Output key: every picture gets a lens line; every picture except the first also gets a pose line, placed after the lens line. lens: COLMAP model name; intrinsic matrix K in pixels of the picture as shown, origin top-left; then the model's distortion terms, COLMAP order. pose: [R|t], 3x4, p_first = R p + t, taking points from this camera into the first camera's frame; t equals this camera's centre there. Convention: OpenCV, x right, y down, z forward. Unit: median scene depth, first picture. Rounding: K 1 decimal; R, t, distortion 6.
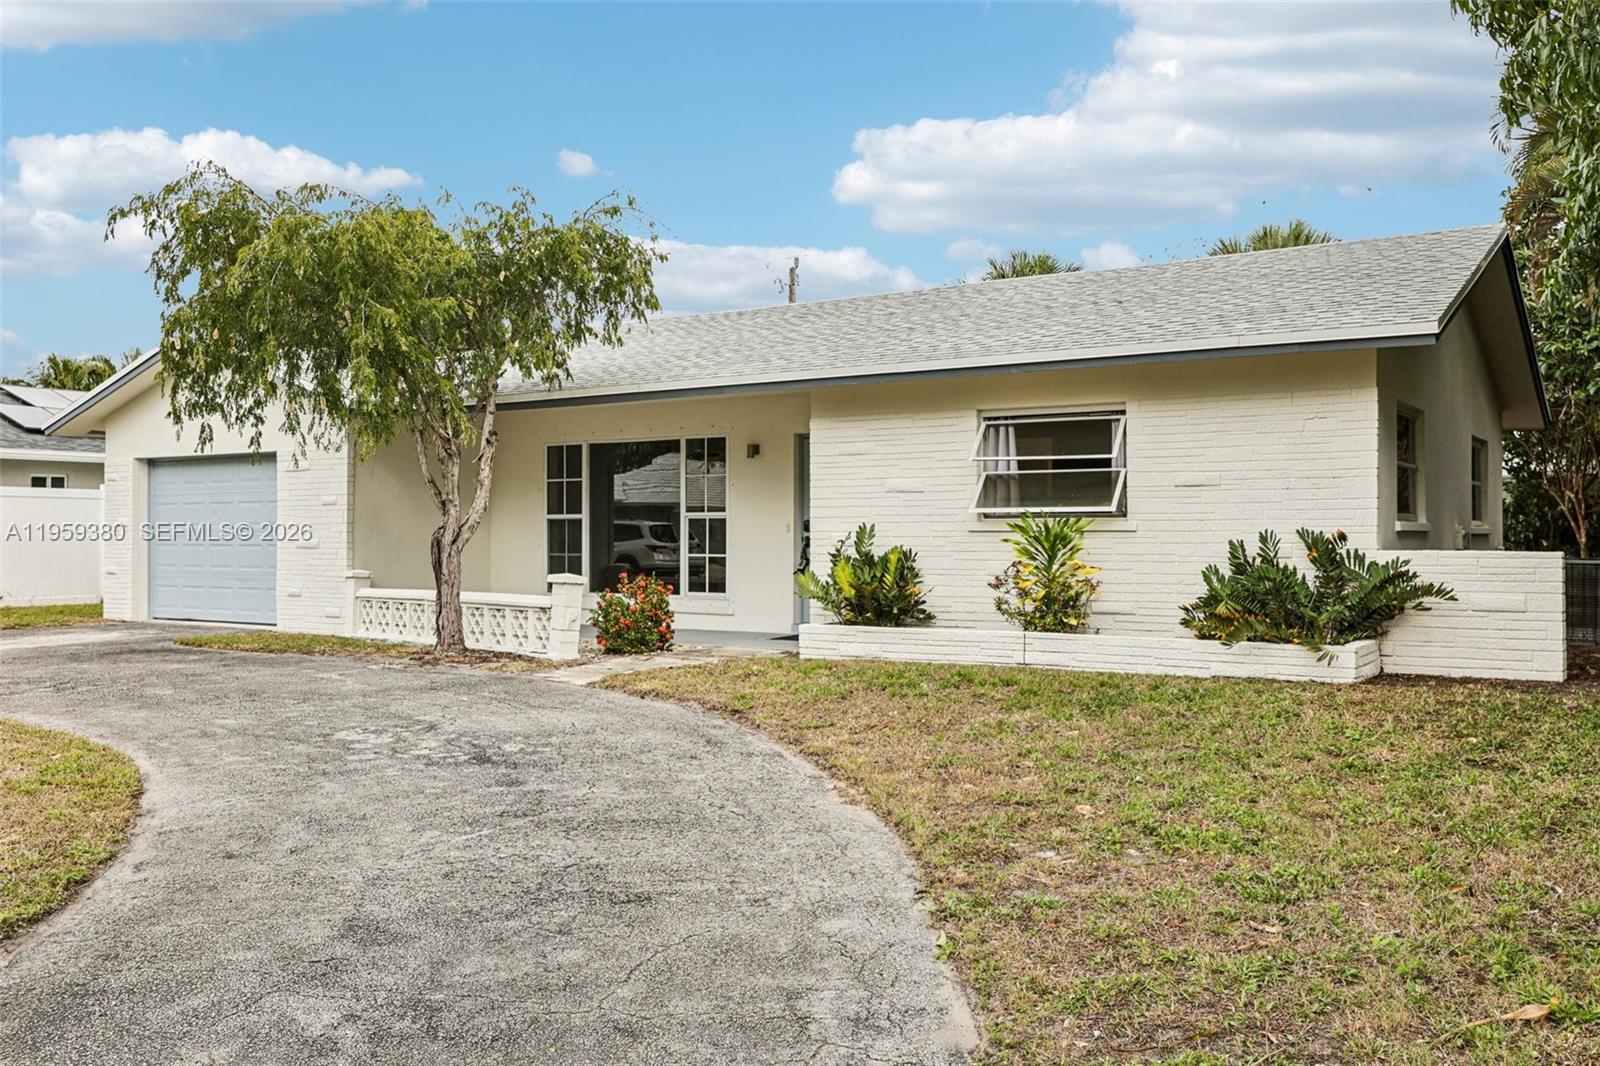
lens RADIAL K [[1342.9, 0, 795.6], [0, 1342.9, 524.3], [0, 0, 1]] dist [0.000409, -0.001984]
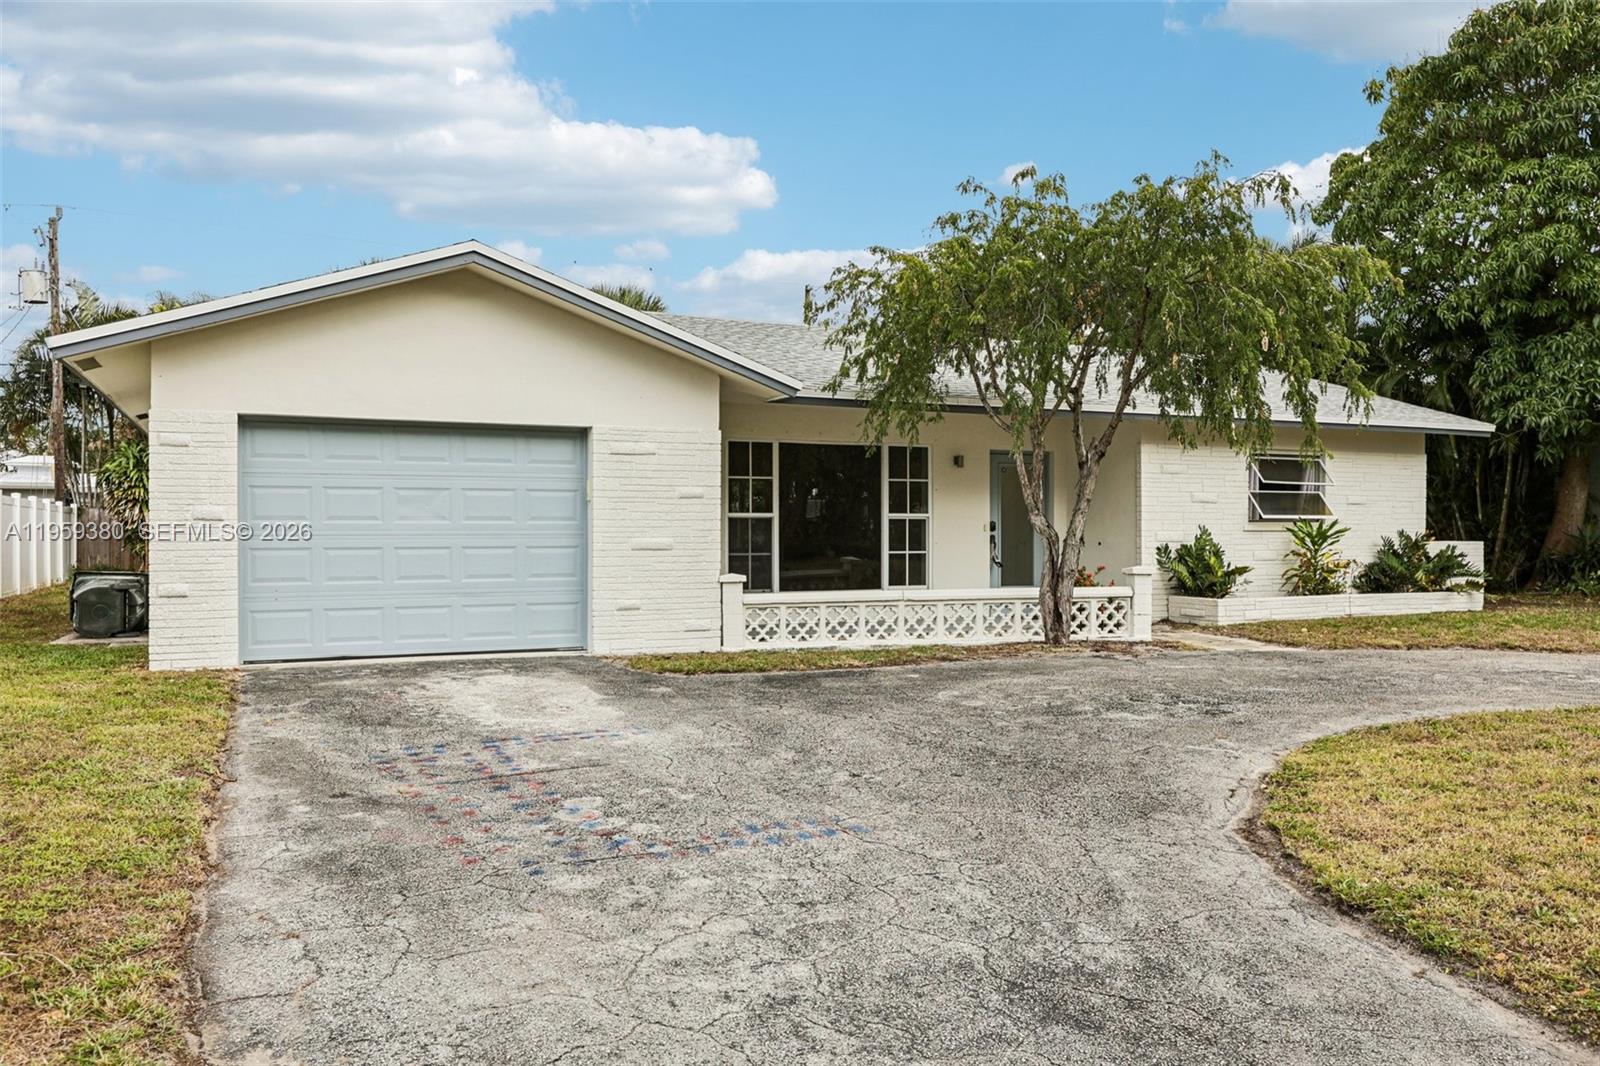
lens RADIAL K [[1201.3, 0, 808.0], [0, 1201.3, 516.0], [0, 0, 1]] dist [-0.005510, -0.001034]
pose [[0.540057, 0.014430, 0.841505, -0.942188], [-0.002774, 0.999878, -0.015365, 0.008443], [-0.841624, 0.005963, 0.540031, 0.527996]]
